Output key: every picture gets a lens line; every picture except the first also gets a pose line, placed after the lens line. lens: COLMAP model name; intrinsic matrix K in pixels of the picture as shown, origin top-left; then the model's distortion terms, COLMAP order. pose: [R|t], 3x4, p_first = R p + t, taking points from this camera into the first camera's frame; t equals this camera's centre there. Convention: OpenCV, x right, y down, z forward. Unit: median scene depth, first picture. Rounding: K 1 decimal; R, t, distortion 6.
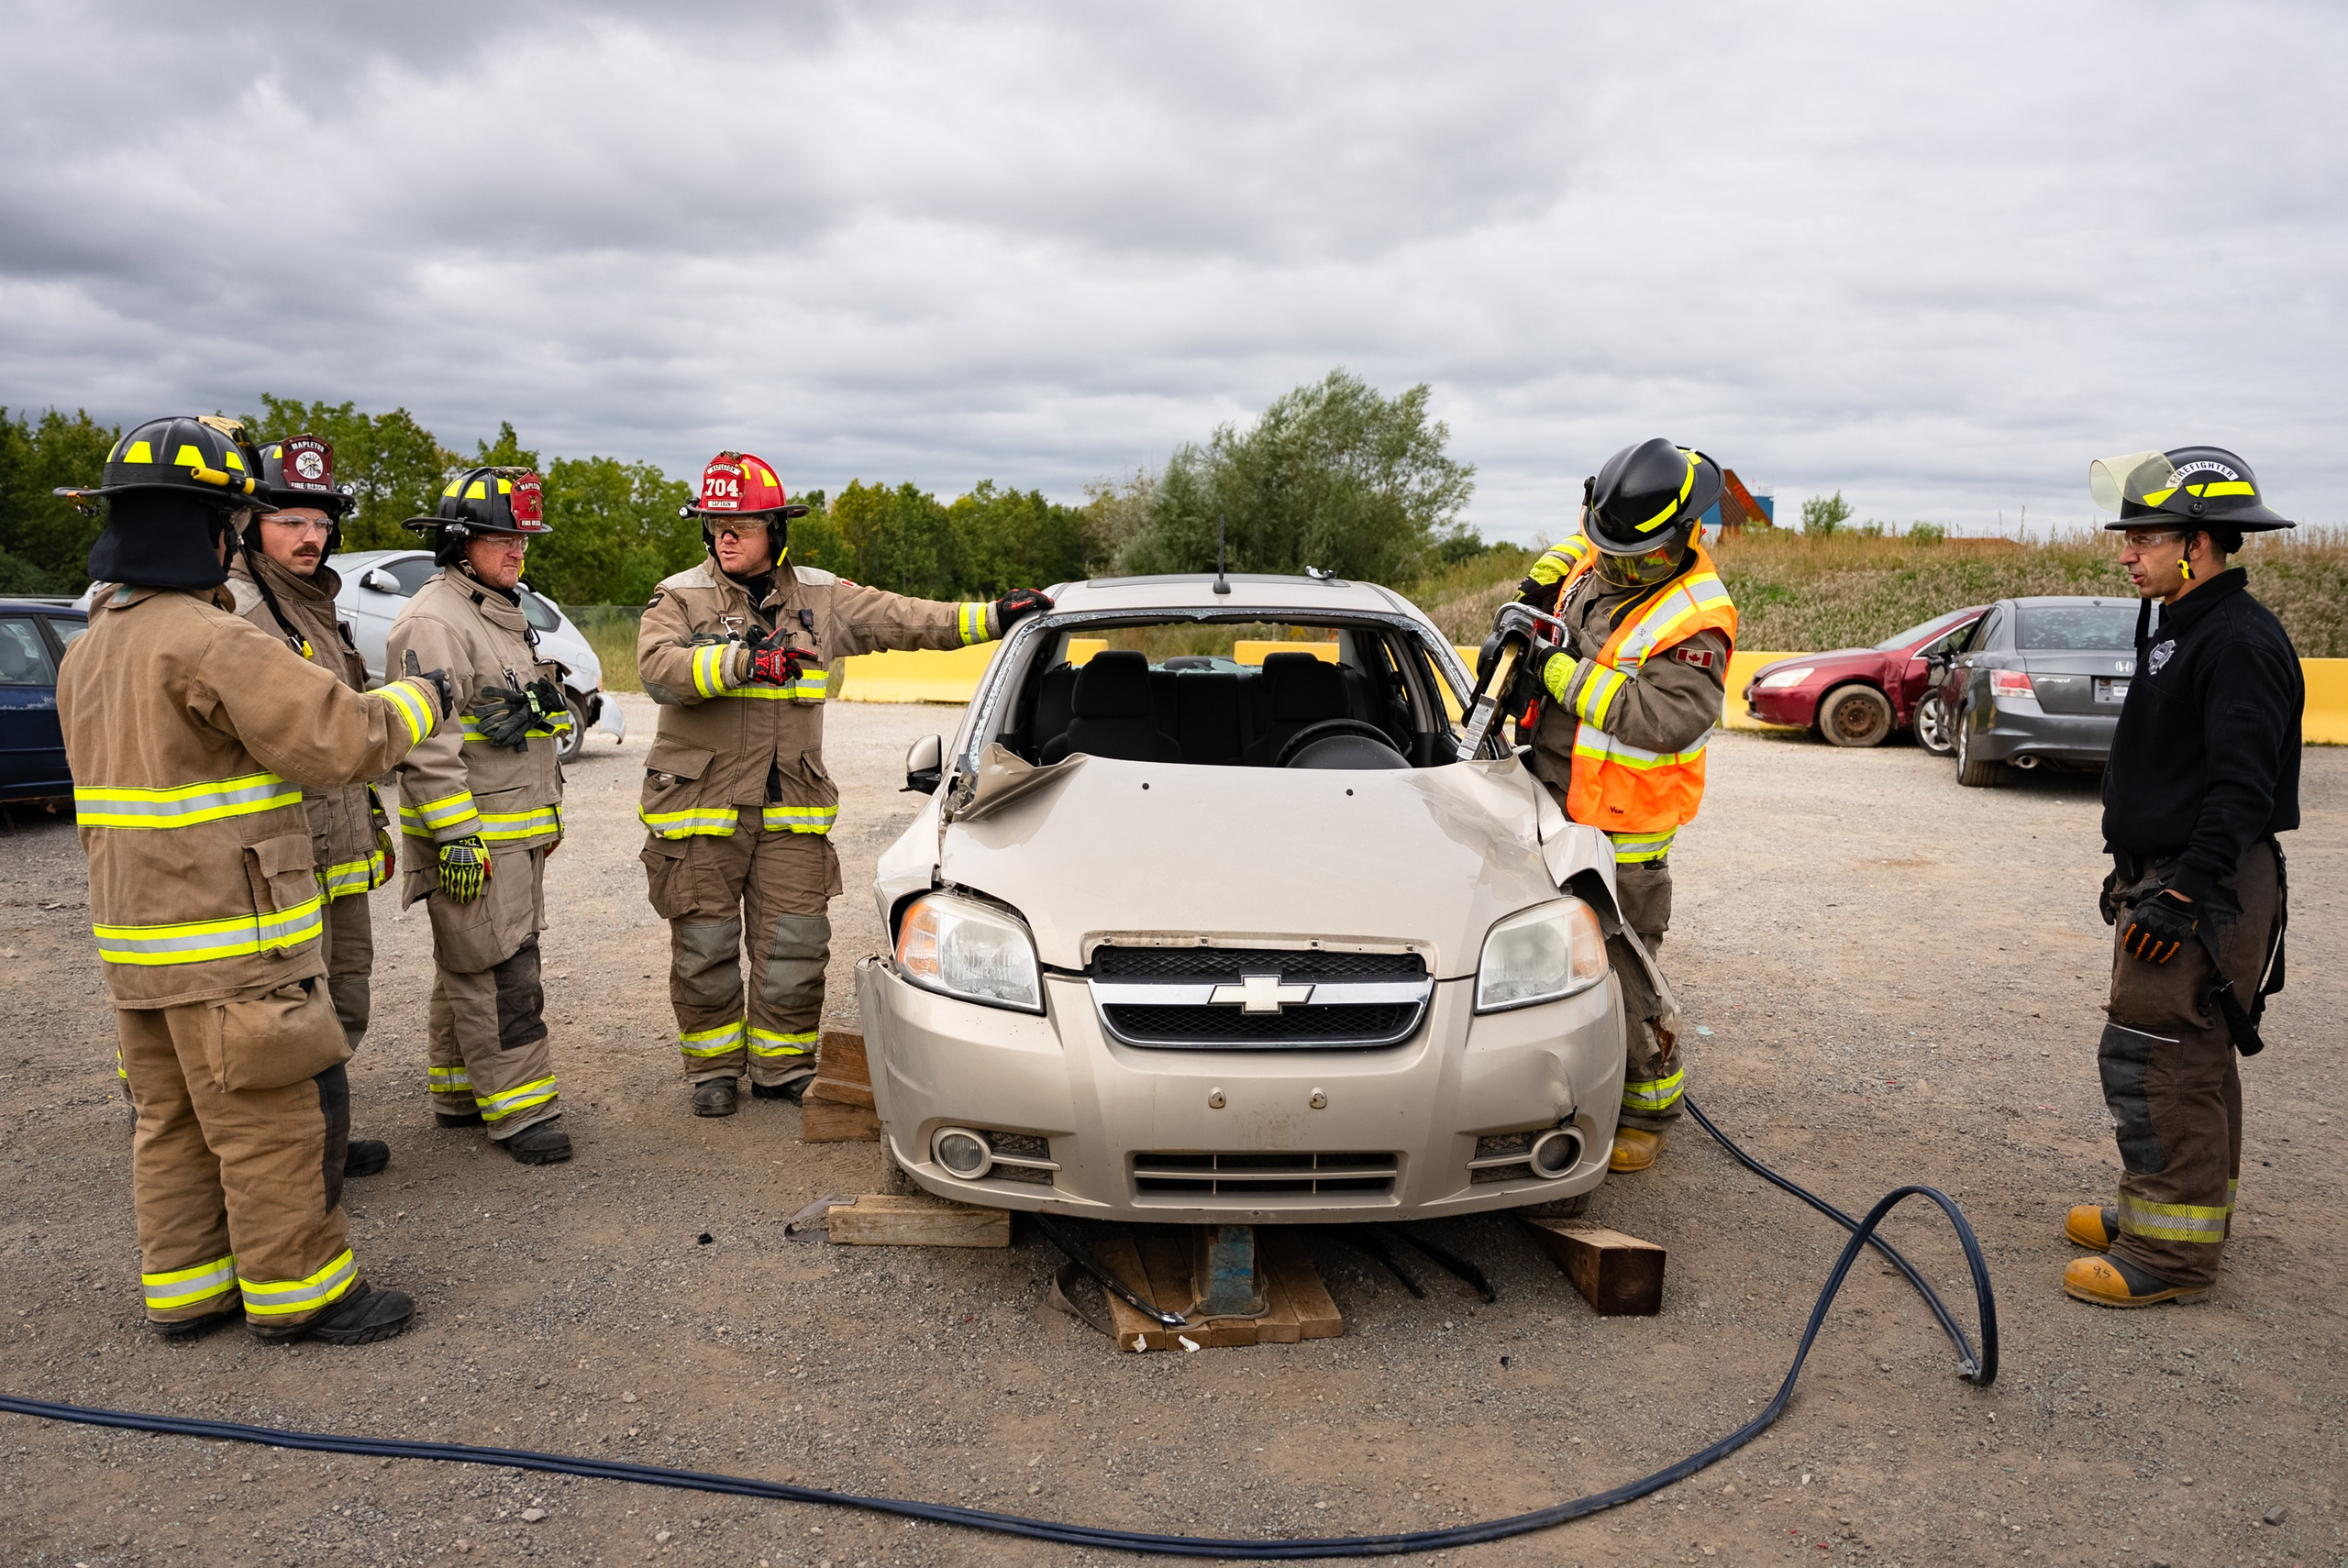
lens RADIAL K [[1684.6, 0, 1174.4], [0, 1684.6, 757.9], [0, 0, 1]] dist [0.003750, -0.008798]
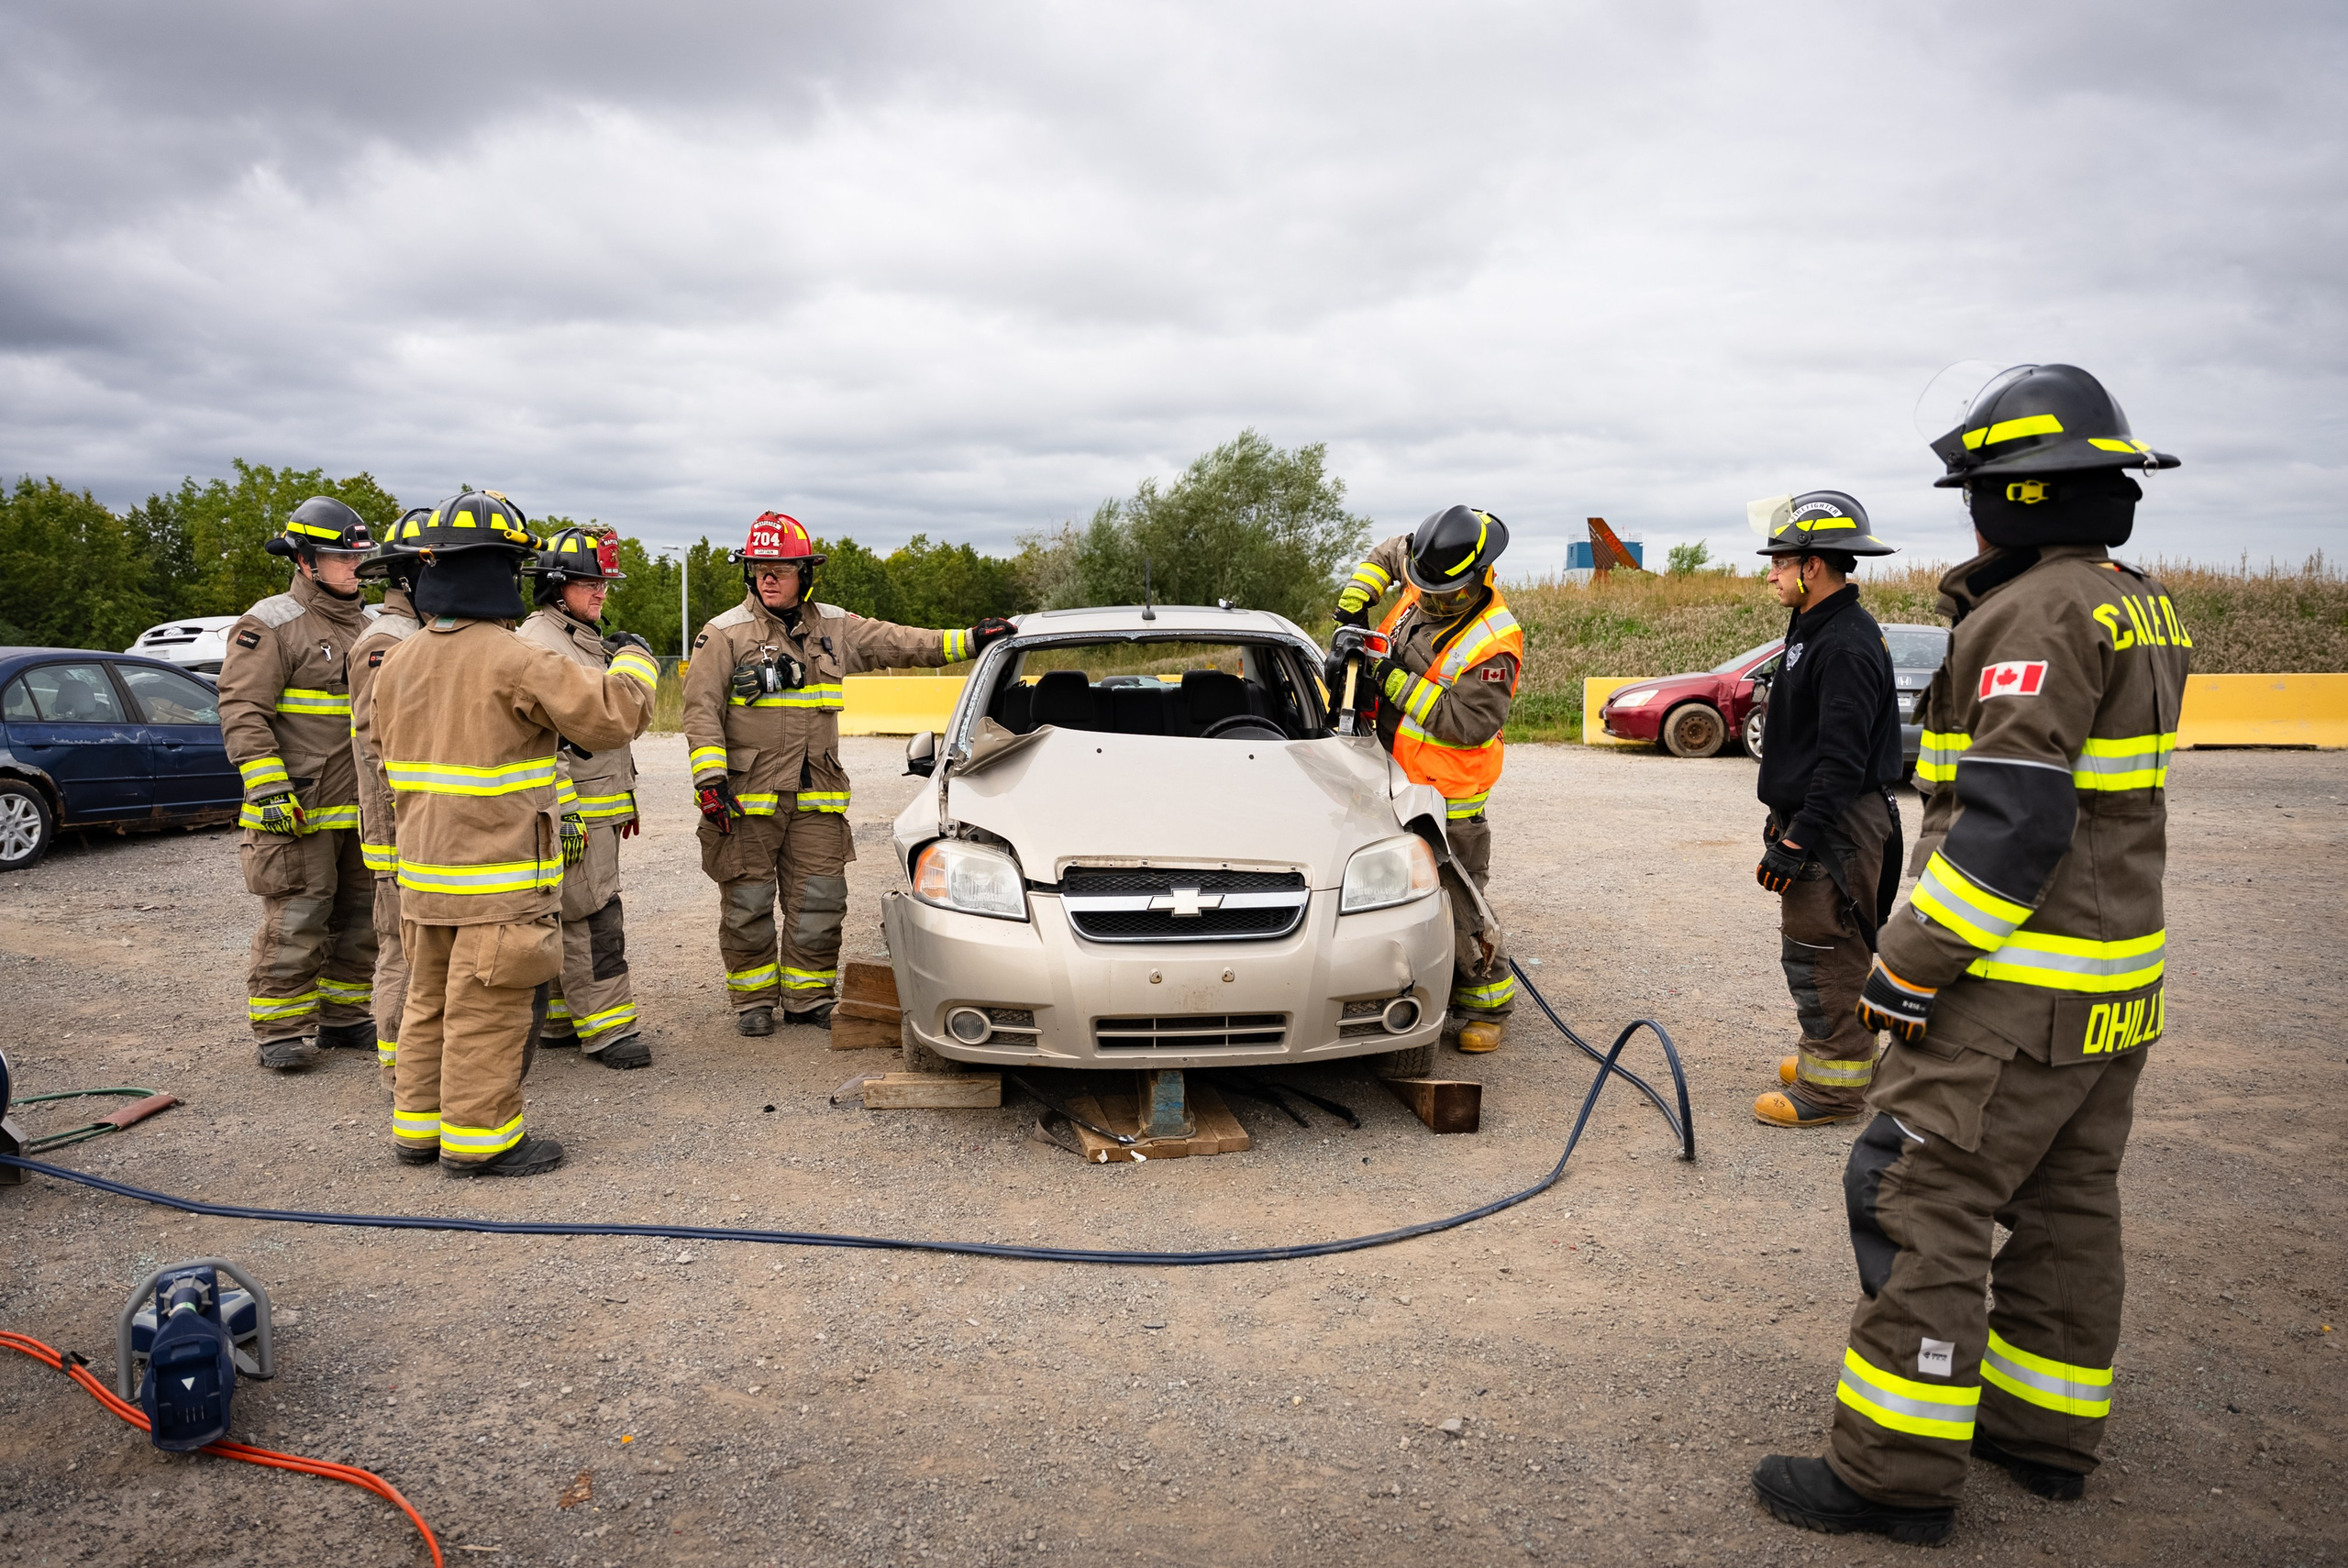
lens RADIAL K [[1599.7, 0, 1174.0], [0, 1599.7, 784.0], [0, 0, 1]] dist [-0.000843, 0.001711]
pose [[0.998694, -0.017902, 0.047859, -0.014779], [0.018260, 0.999808, -0.007054, 0.039906], [-0.047723, 0.007919, 0.998829, -0.237802]]
